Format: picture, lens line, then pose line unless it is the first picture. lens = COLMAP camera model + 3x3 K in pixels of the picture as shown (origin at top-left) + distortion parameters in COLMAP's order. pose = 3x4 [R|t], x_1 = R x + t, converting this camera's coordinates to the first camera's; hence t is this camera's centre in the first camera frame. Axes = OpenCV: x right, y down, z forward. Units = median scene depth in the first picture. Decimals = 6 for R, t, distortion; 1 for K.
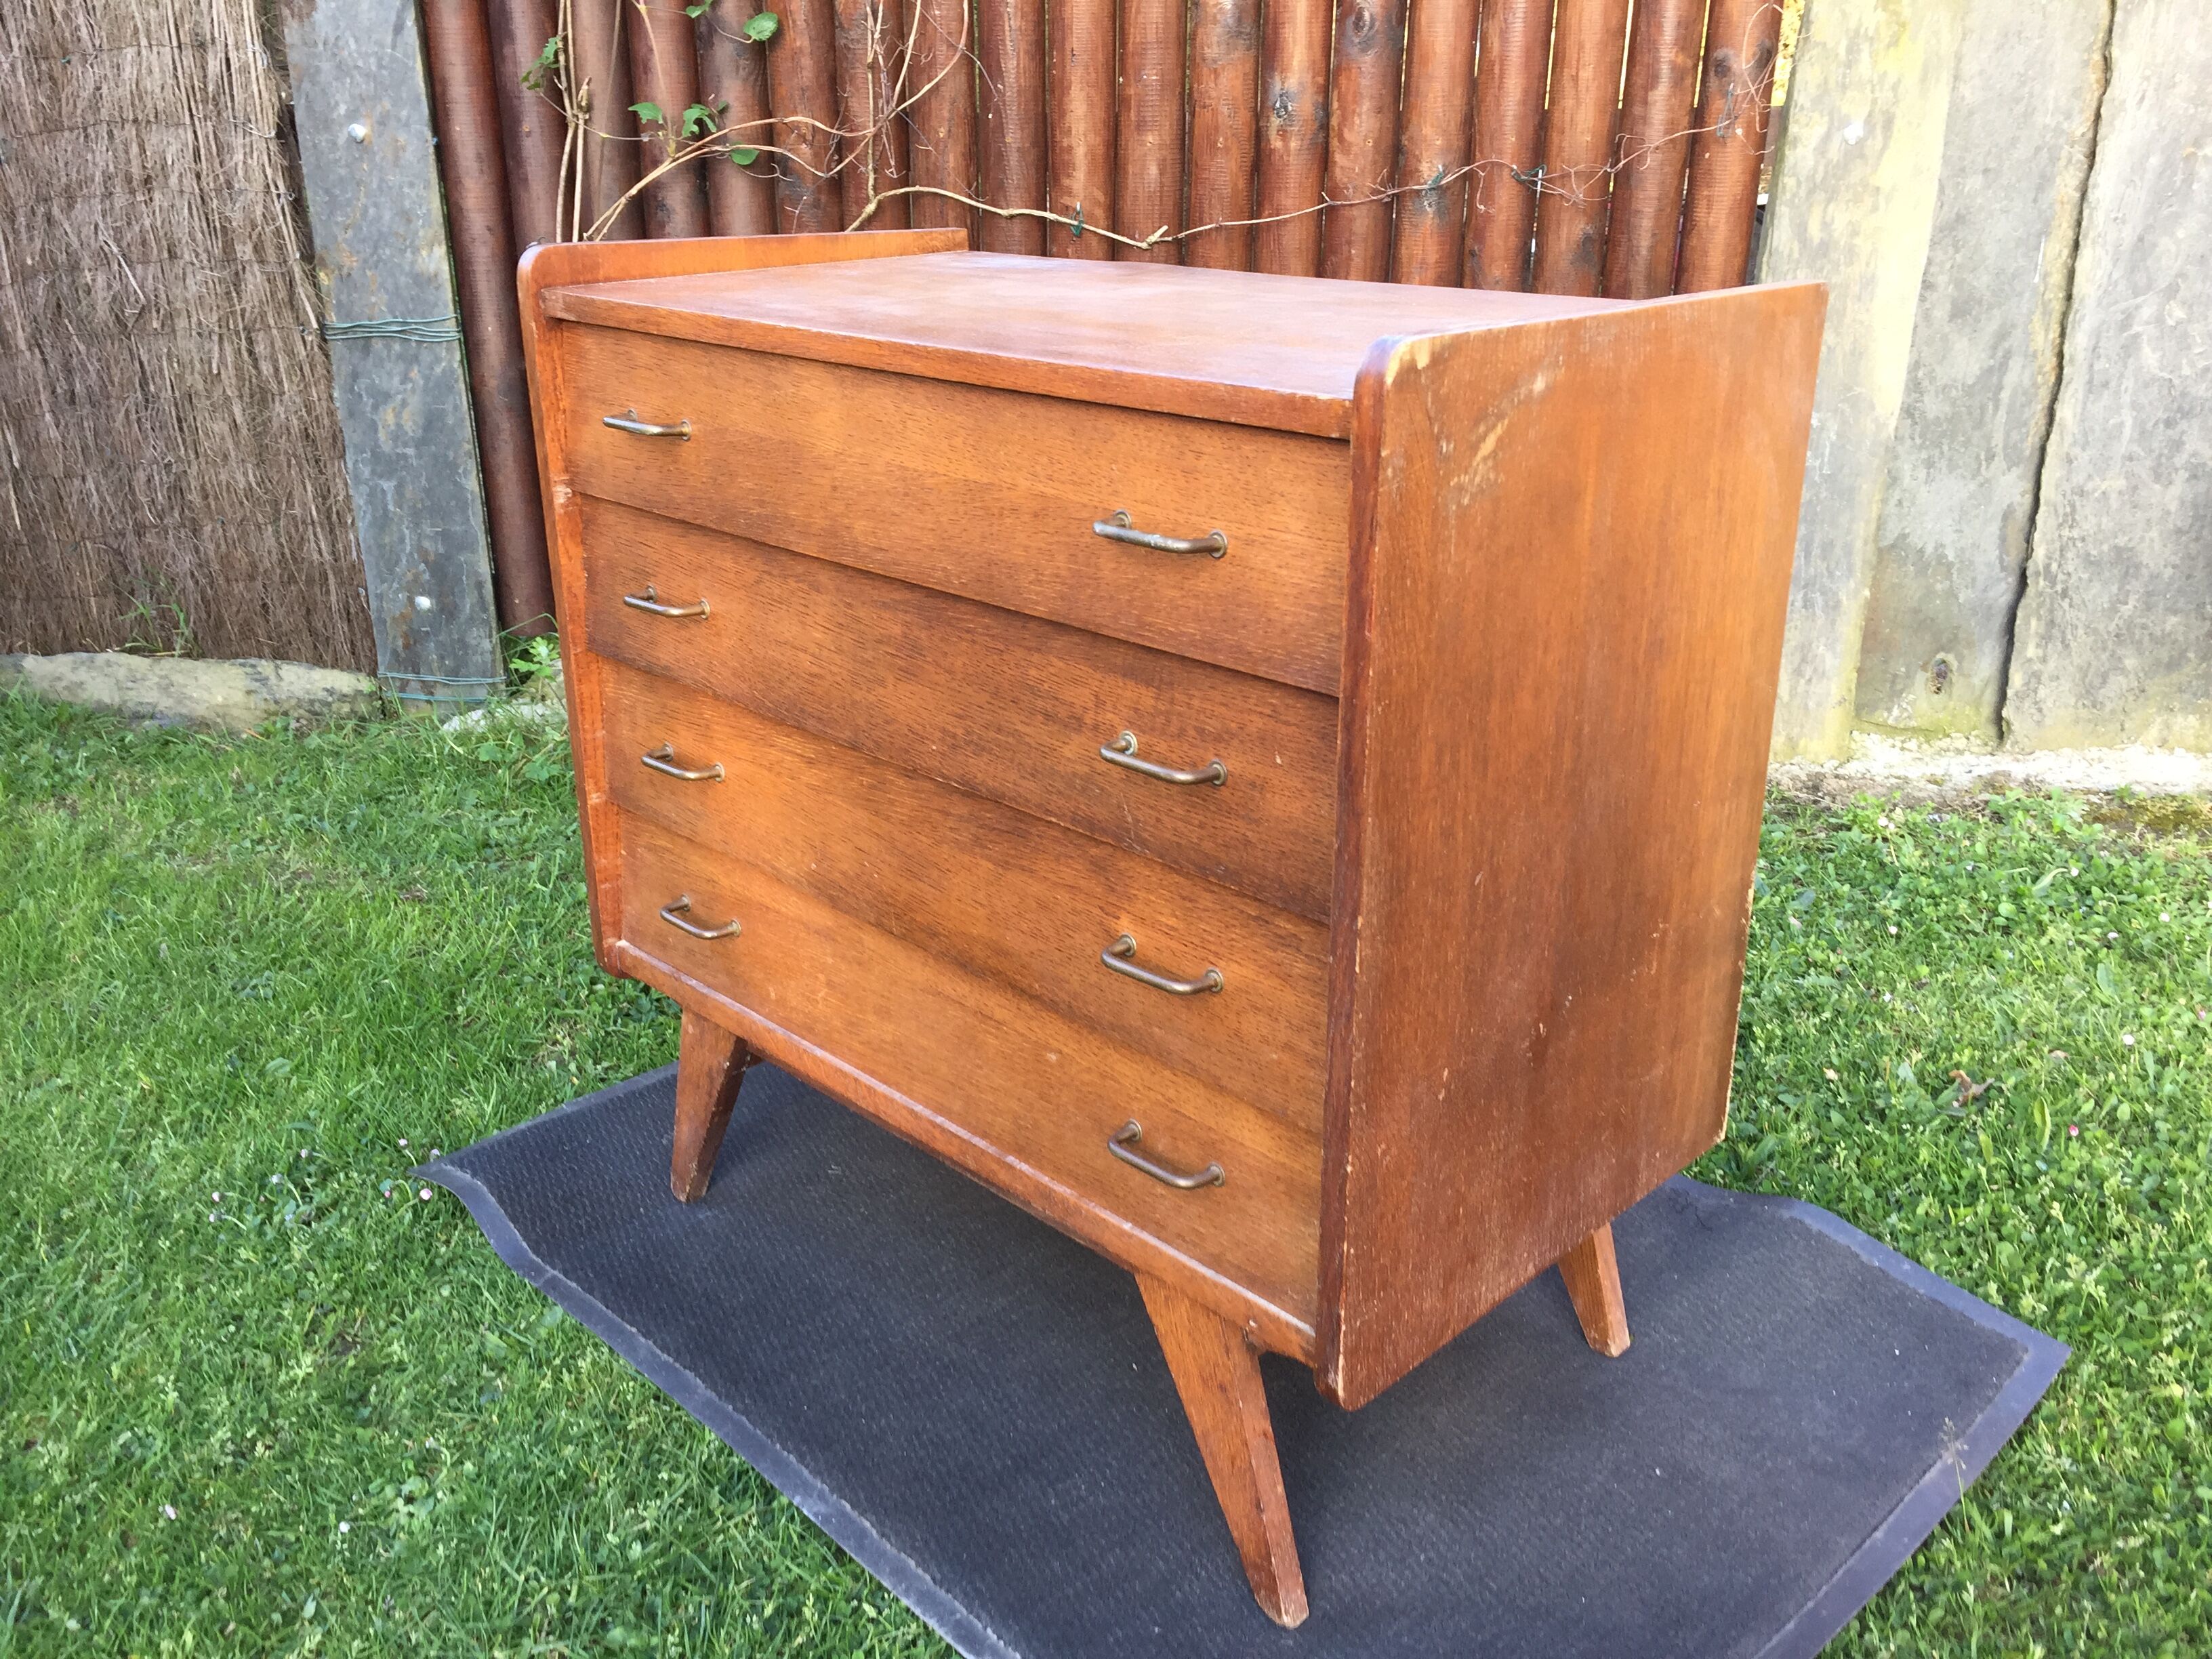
lens RADIAL K [[1887.7, 0, 1102.4], [0, 1887.7, 818.2], [0, 0, 1]] dist [0.083691, -0.115640]
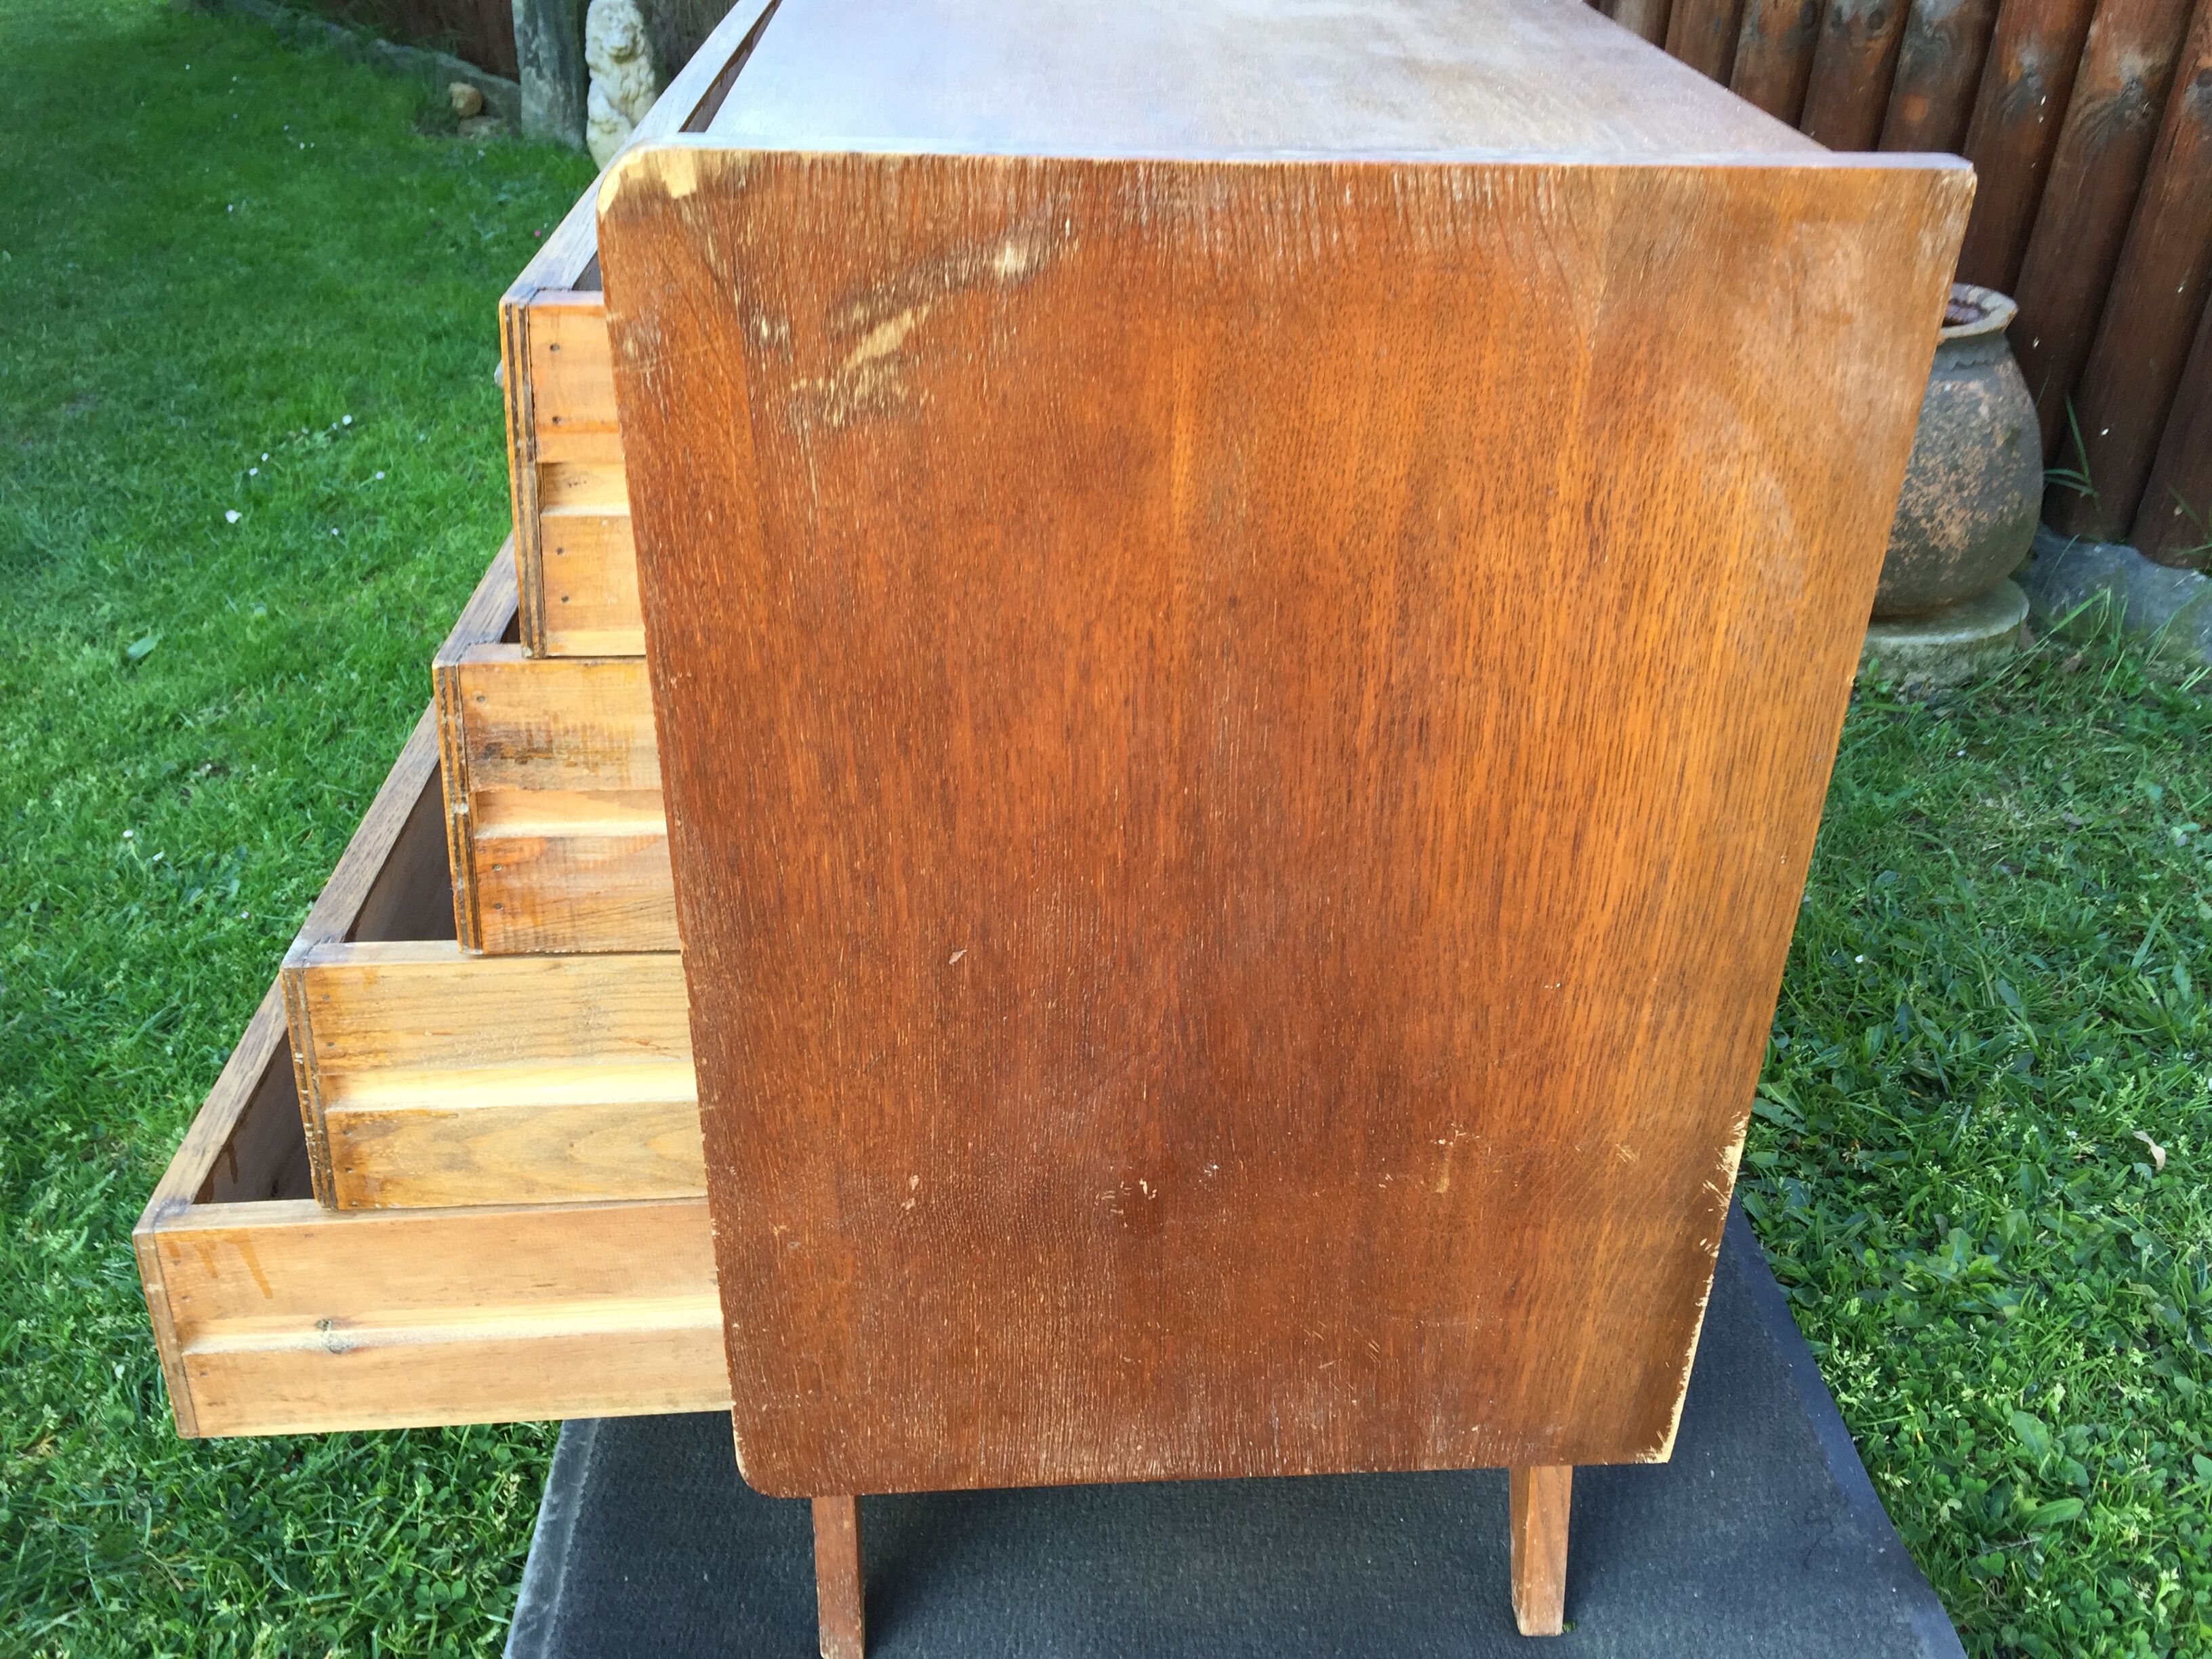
lens RADIAL K [[1887.7, 0, 1107.0], [0, 1887.7, 817.7], [0, 0, 1]] dist [0.083691, -0.115640]
pose [[0.752654, 0.365744, -0.547488, 0.435612], [-0.258388, 0.928892, 0.265321, -0.155083], [0.605597, -0.058230, 0.793638, 0.351777]]
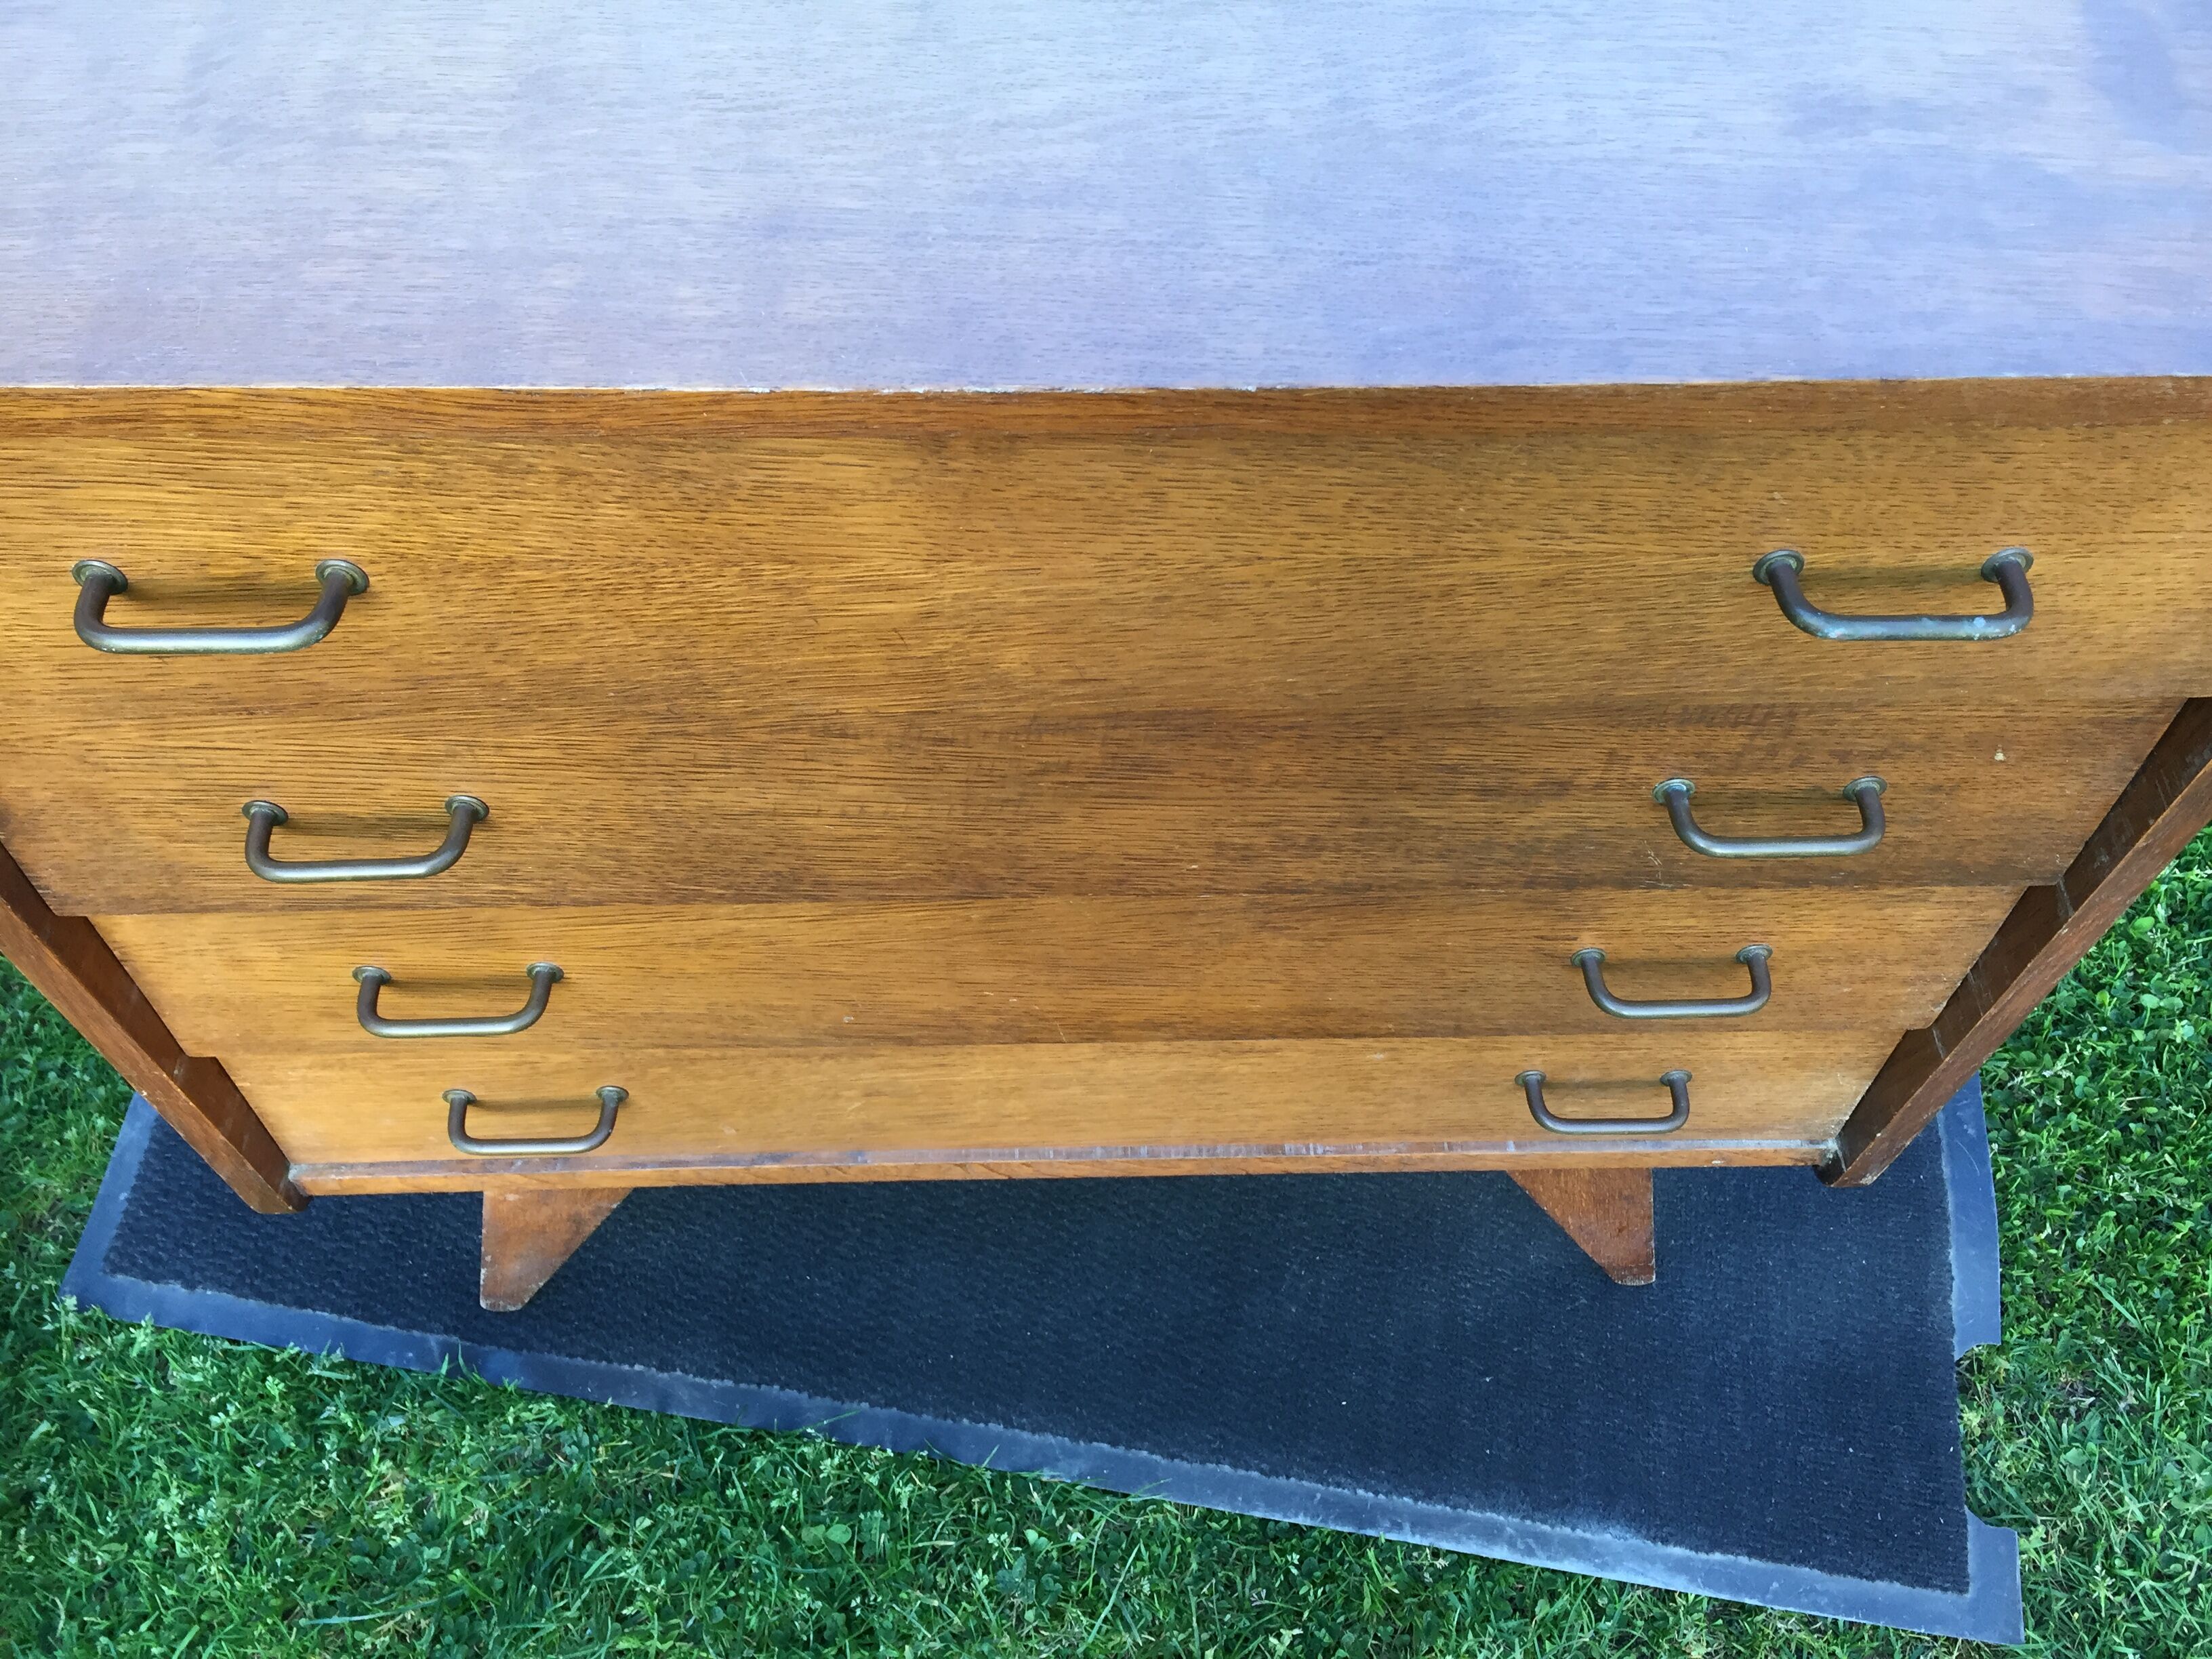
lens RADIAL K [[1887.7, 0, 1119.8], [0, 1887.7, 823.0], [0, 0, 1]] dist [0.083691, -0.115640]
pose [[0.677152, -0.609882, 0.411714, -0.289949], [0.240701, 0.712319, 0.659291, -0.377993], [-0.695362, -0.347341, 0.629148, 0.549505]]
